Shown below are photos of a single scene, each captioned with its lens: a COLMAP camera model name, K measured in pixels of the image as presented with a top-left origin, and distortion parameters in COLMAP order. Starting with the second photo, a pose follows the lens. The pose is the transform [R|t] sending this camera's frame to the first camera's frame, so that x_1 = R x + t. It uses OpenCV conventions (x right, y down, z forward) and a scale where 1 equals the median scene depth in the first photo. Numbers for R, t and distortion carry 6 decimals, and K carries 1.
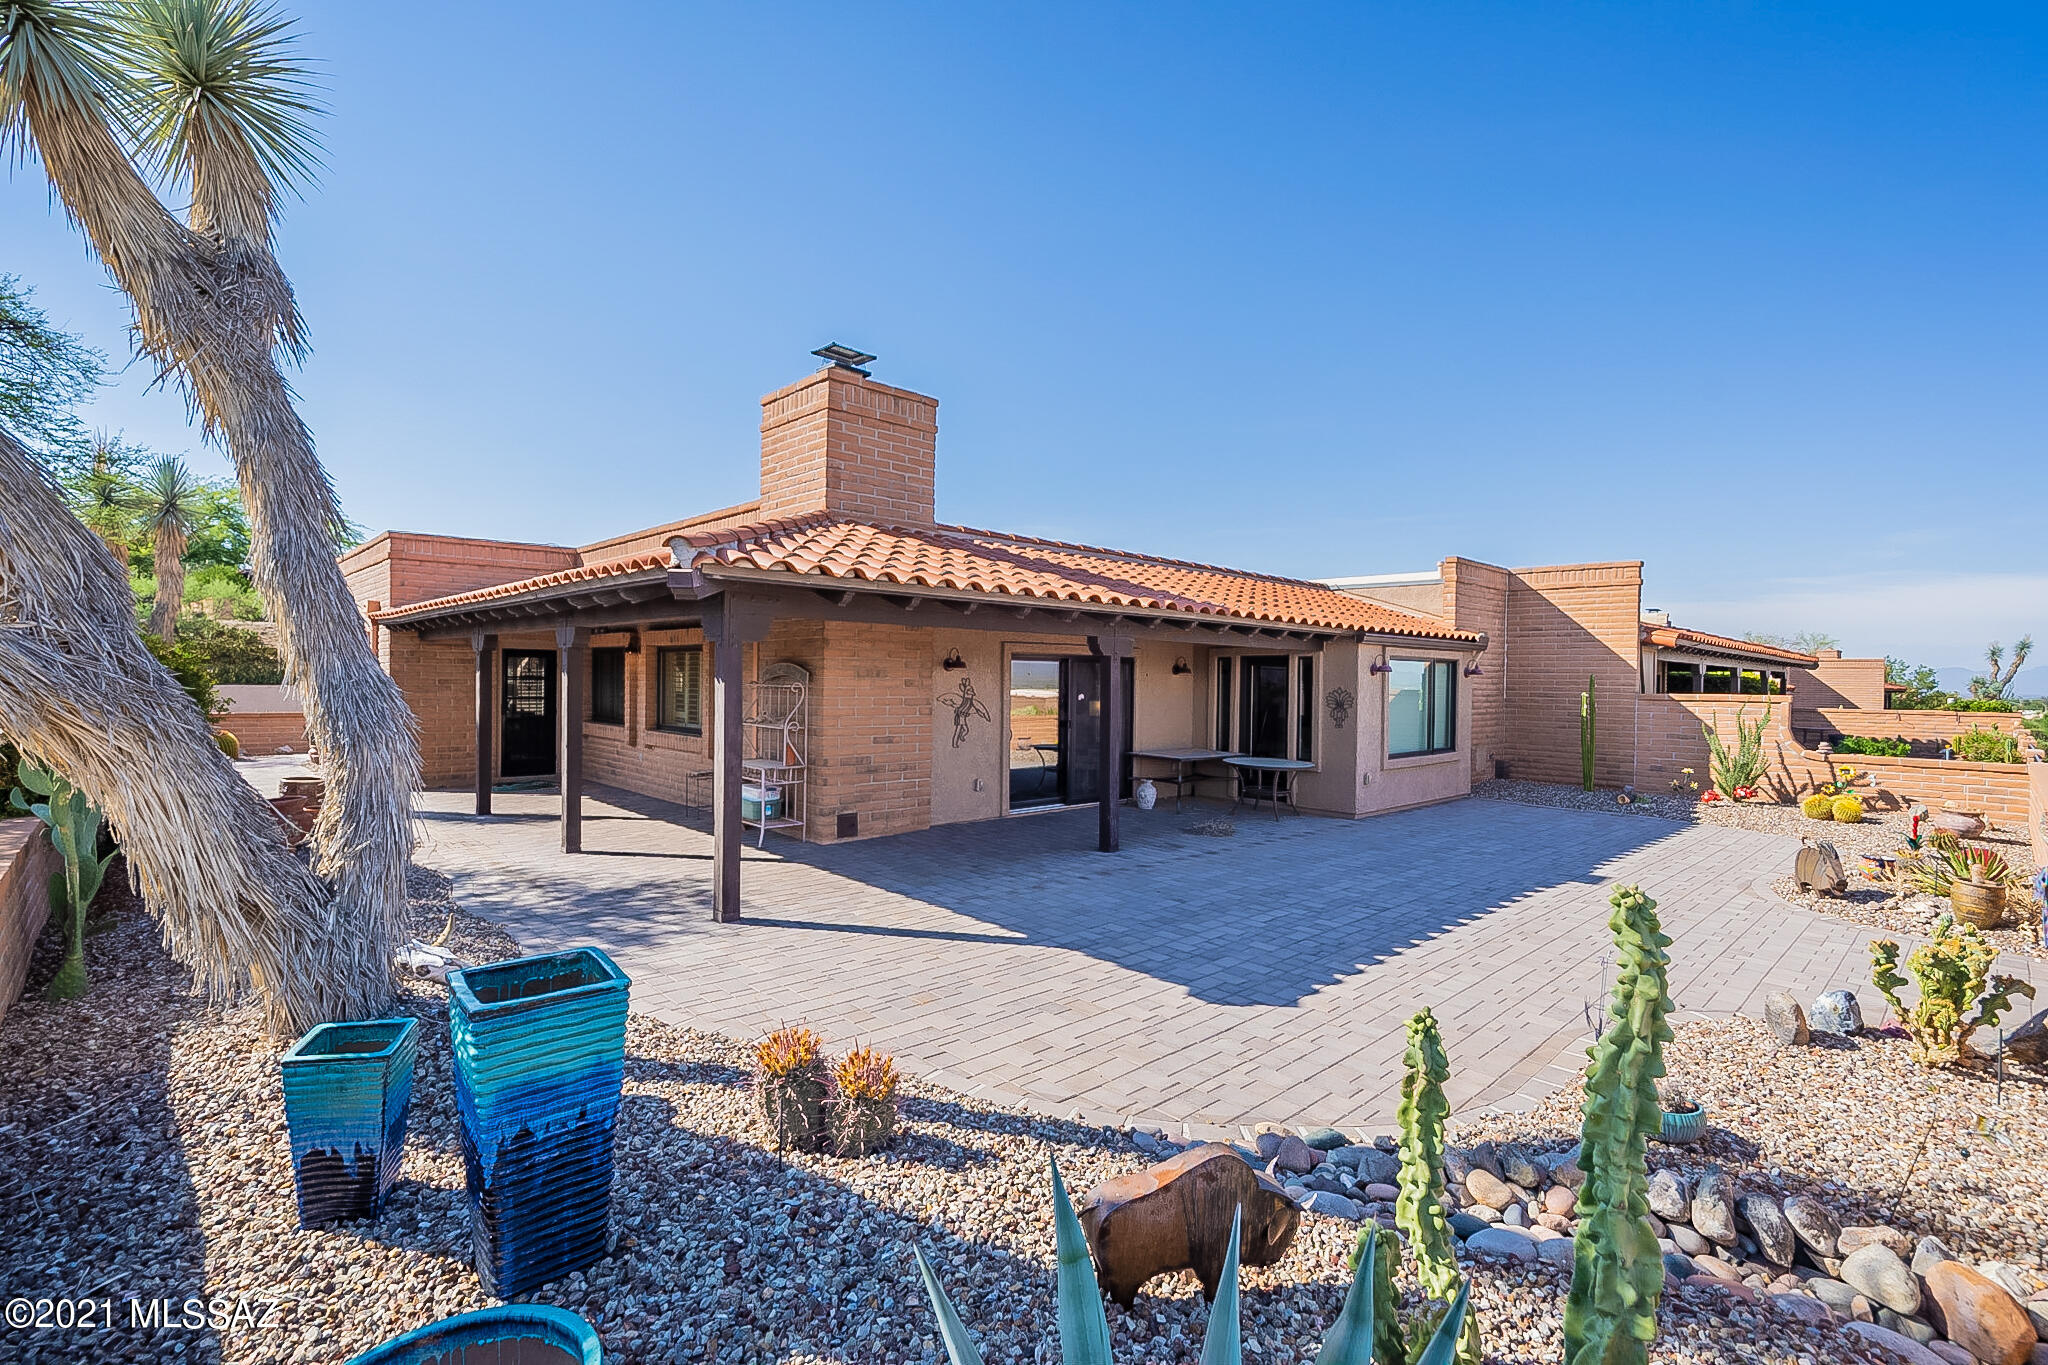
lens RADIAL K [[930.2, 0, 1017.0], [0, 930.2, 688.7], [0, 0, 1]] dist [-0.000088, -0.000854]
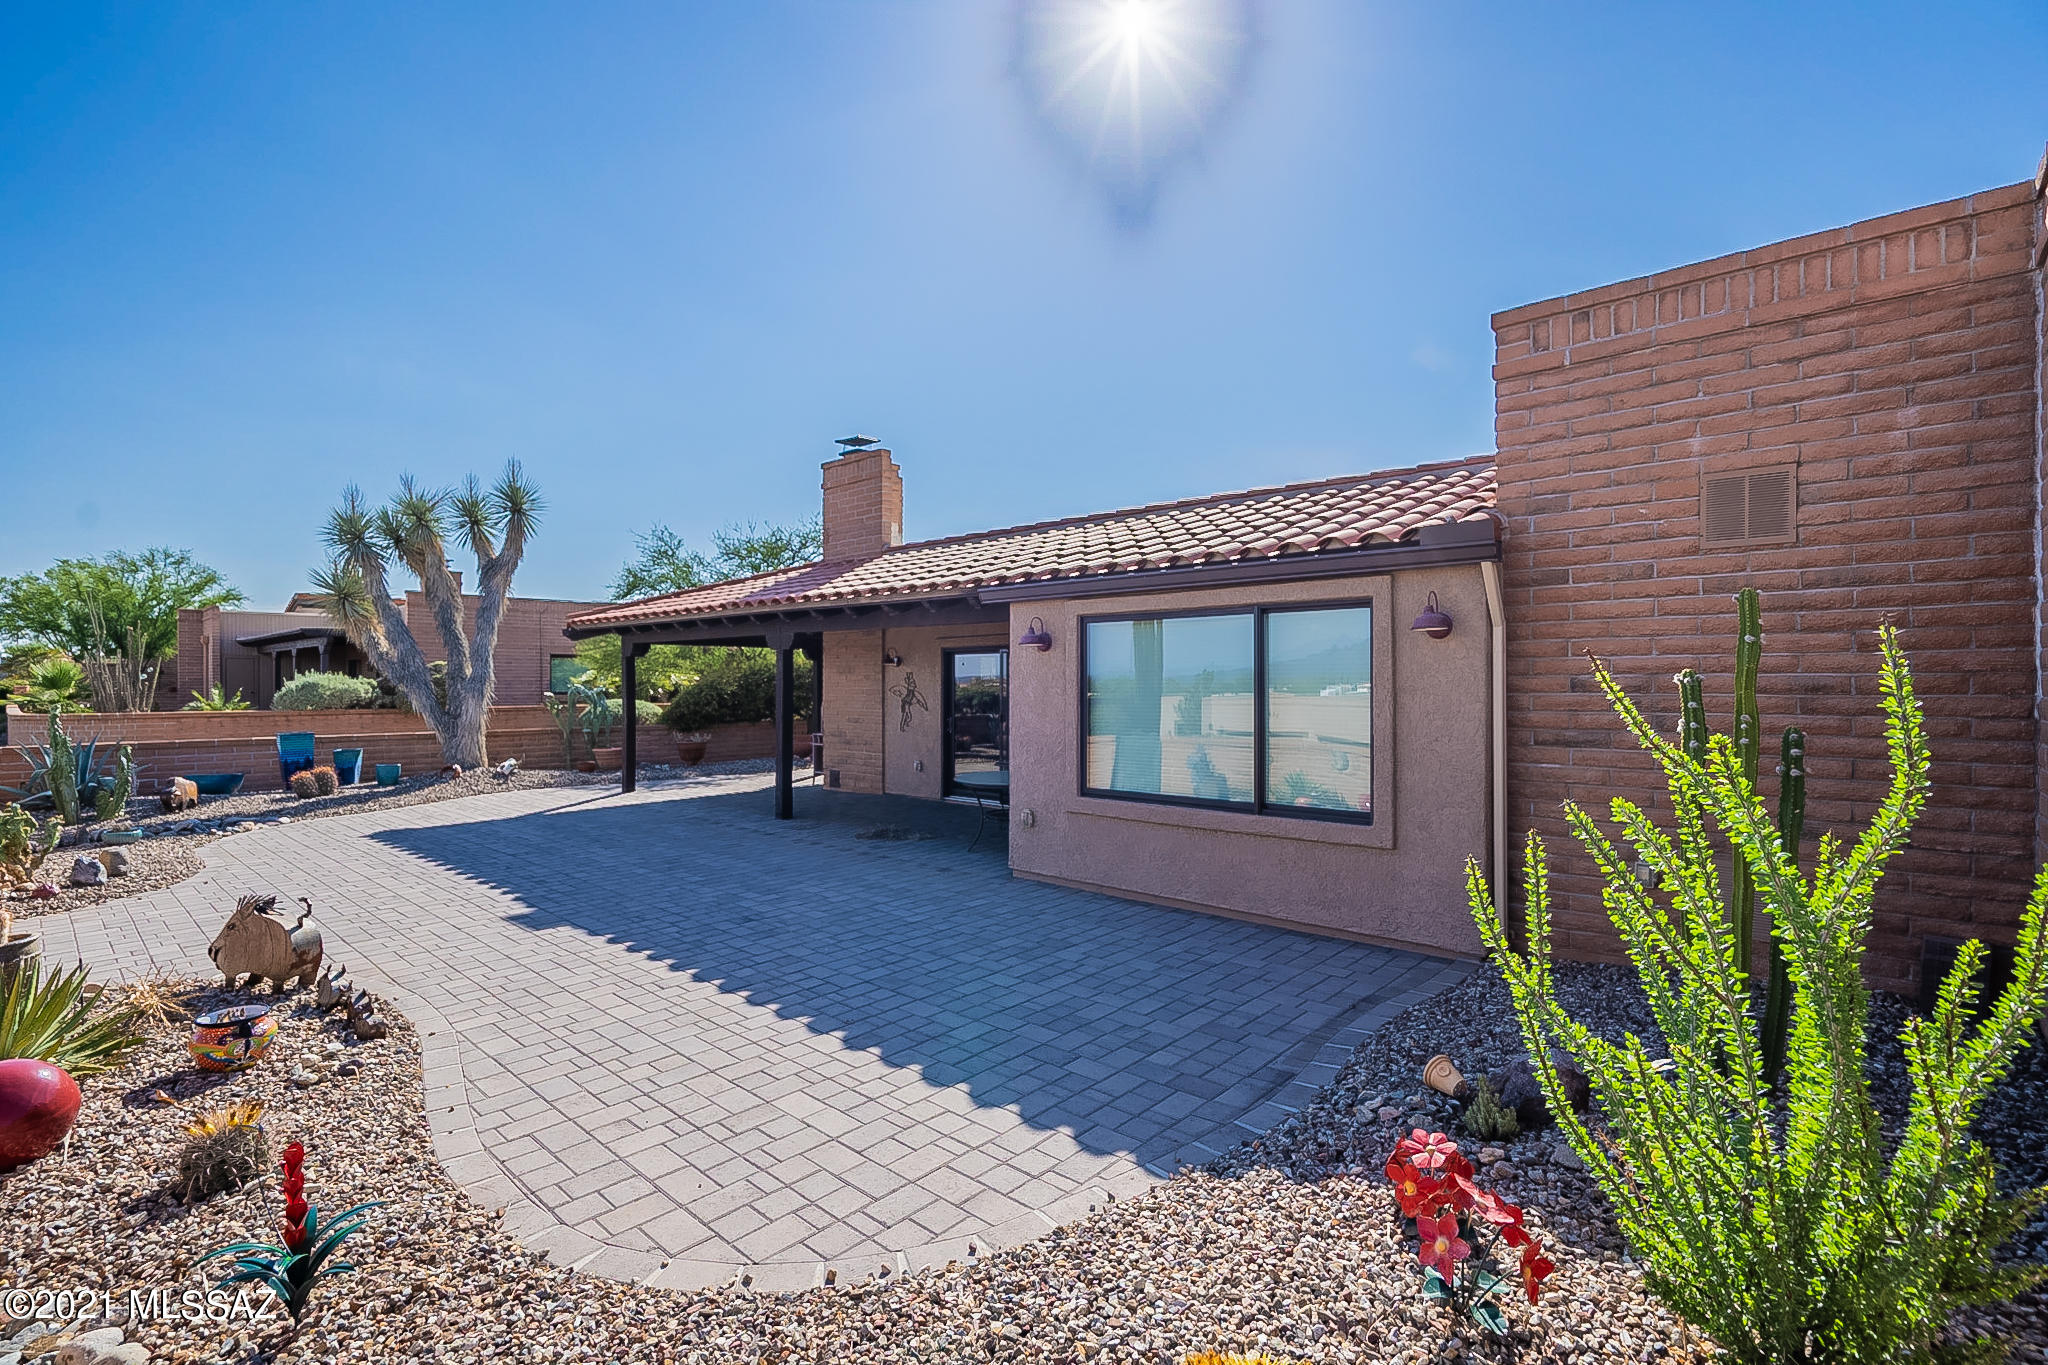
lens RADIAL K [[930.2, 0, 1014.1], [0, 930.2, 677.5], [0, 0, 1]] dist [-0.000088, -0.000854]
pose [[0.065288, -0.008353, -0.997831, 1.186353], [-0.002395, 0.999961, -0.008527, 0.004725], [0.997864, 0.002947, 0.065266, 1.120425]]
